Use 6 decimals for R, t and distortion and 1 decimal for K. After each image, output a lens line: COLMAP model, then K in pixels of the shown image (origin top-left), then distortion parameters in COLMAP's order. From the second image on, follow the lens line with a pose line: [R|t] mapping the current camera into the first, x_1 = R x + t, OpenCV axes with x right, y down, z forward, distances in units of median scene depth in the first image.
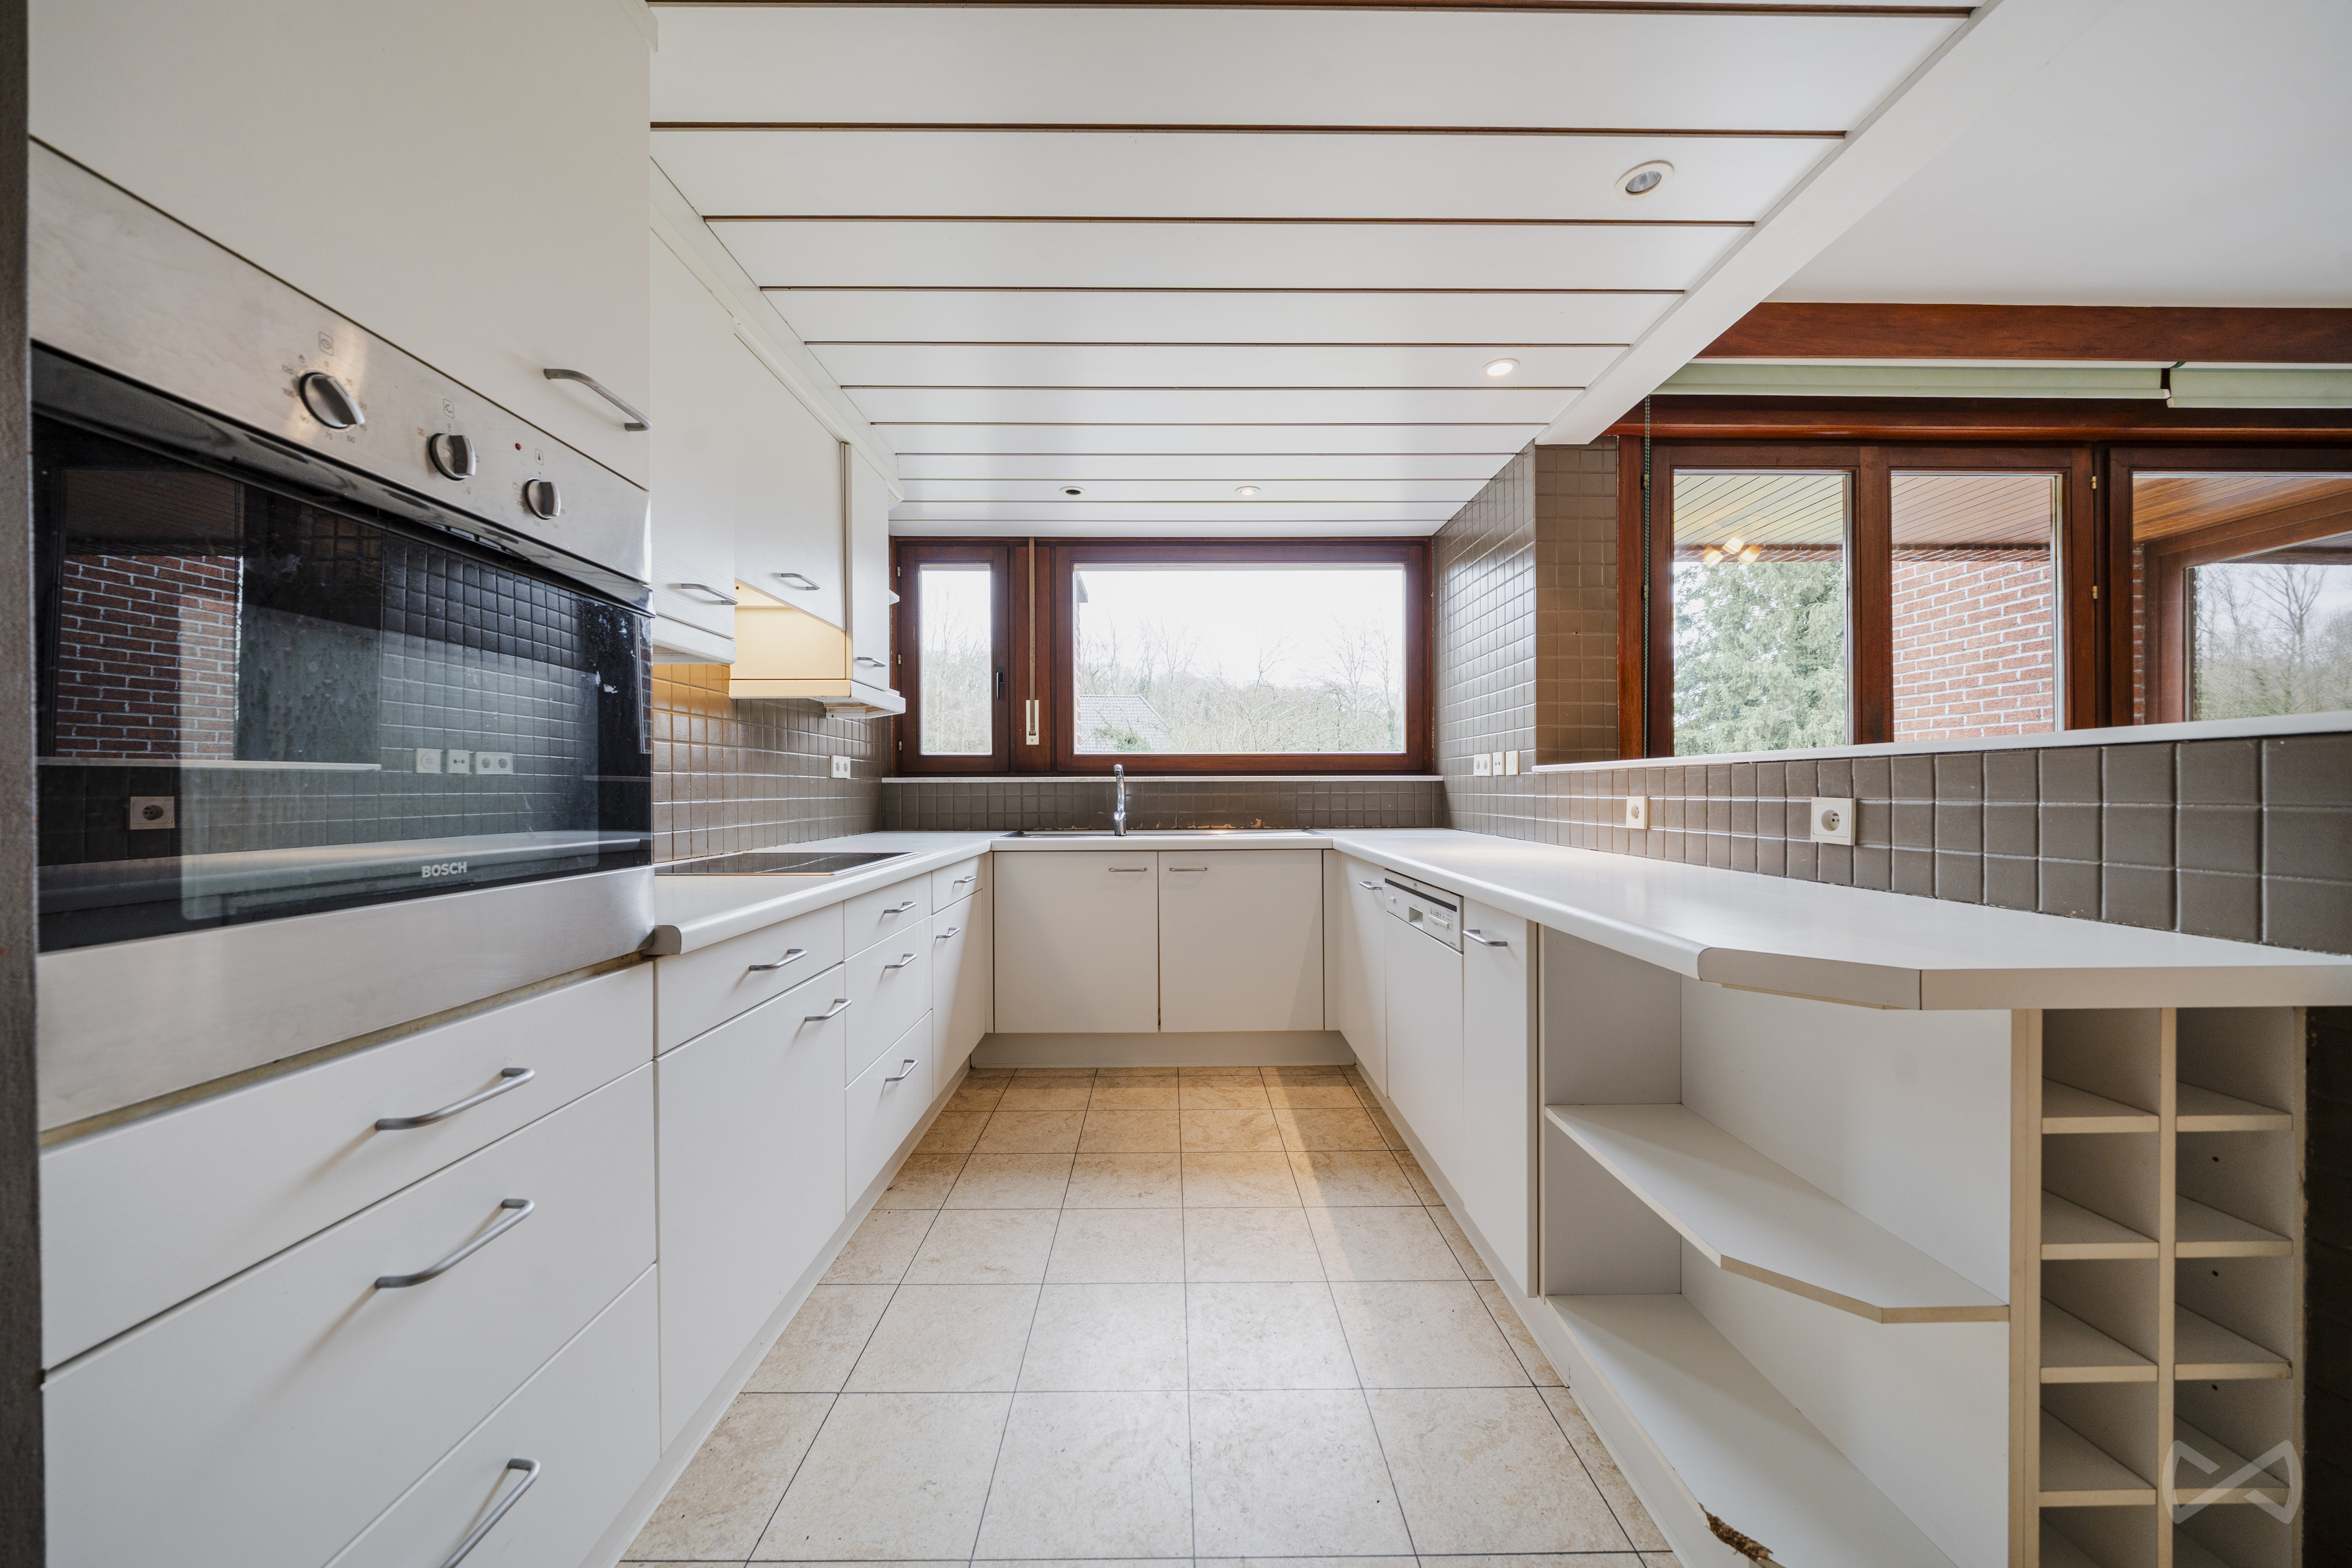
lens RADIAL K [[793.6, 0, 1177.3], [0, 793.6, 788.4], [0, 0, 1]] dist [-0.001202, -0.000015]
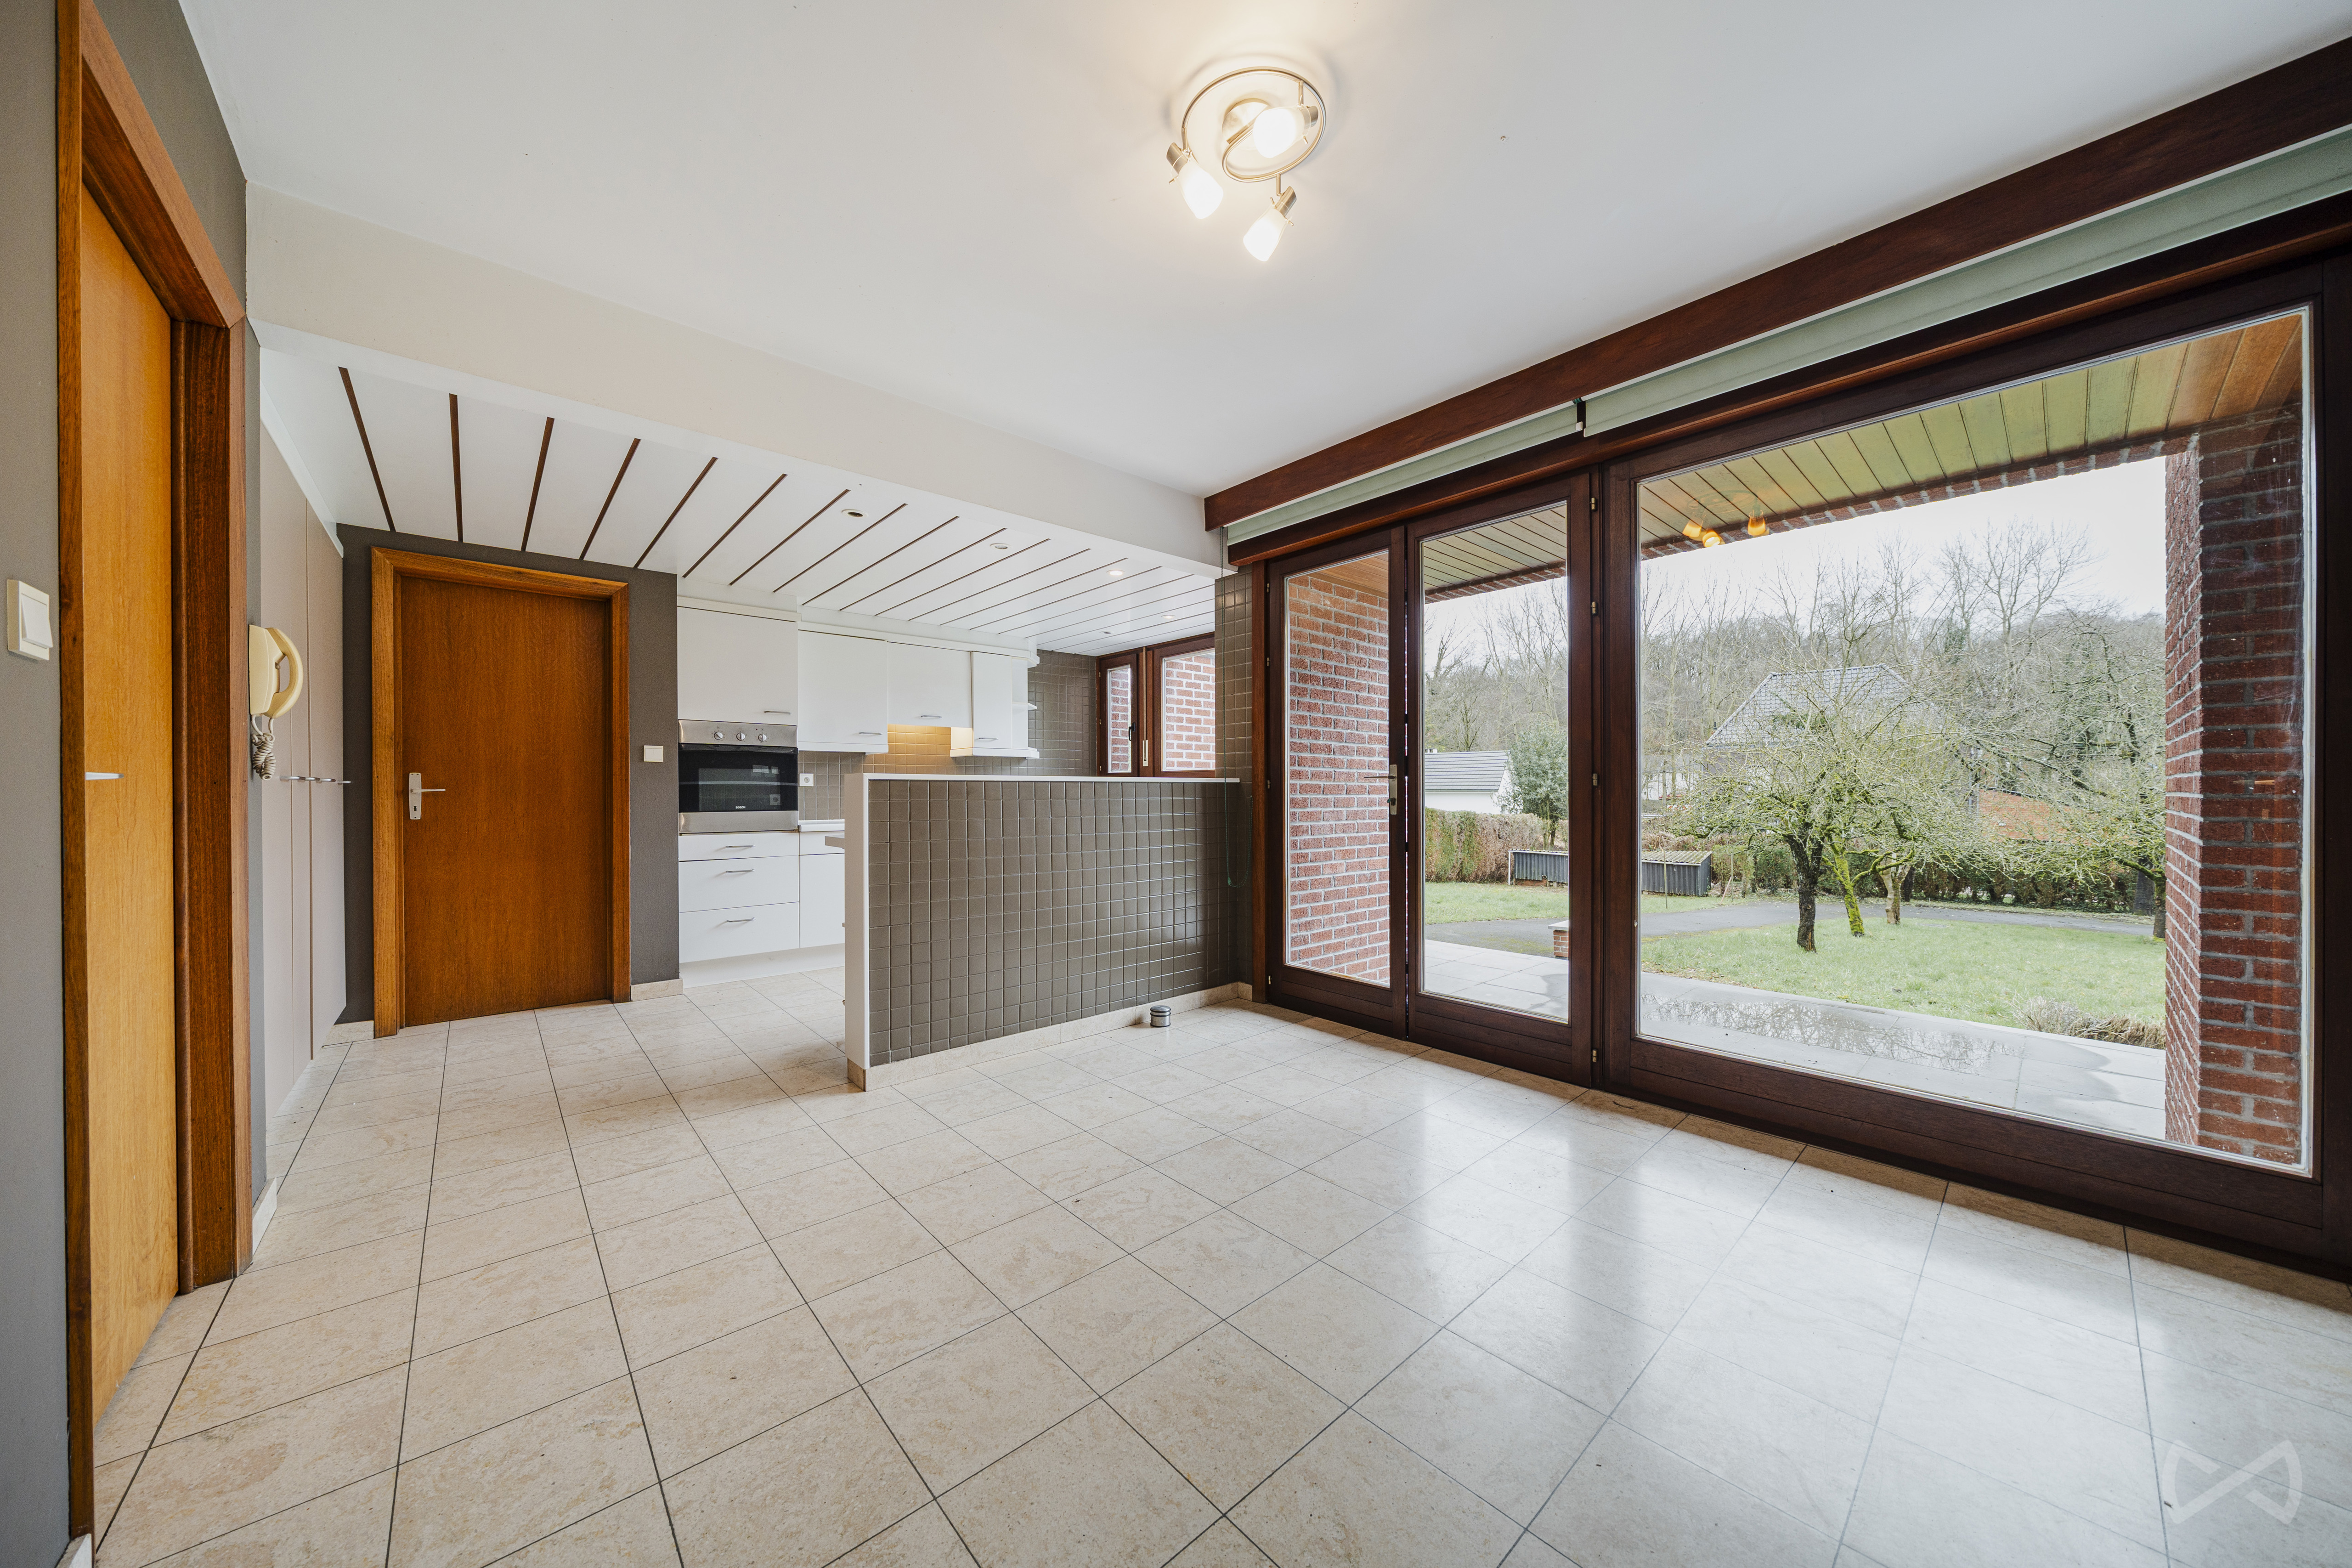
lens RADIAL K [[793.6, 0, 1173.6], [0, 793.6, 792.5], [0, 0, 1]] dist [-0.001202, -0.000015]
pose [[0.657915, -0.001079, -0.753092, 1.585829], [0.003388, 0.999993, 0.001527, 0.001928], [0.753085, -0.003556, 0.657914, -0.131311]]
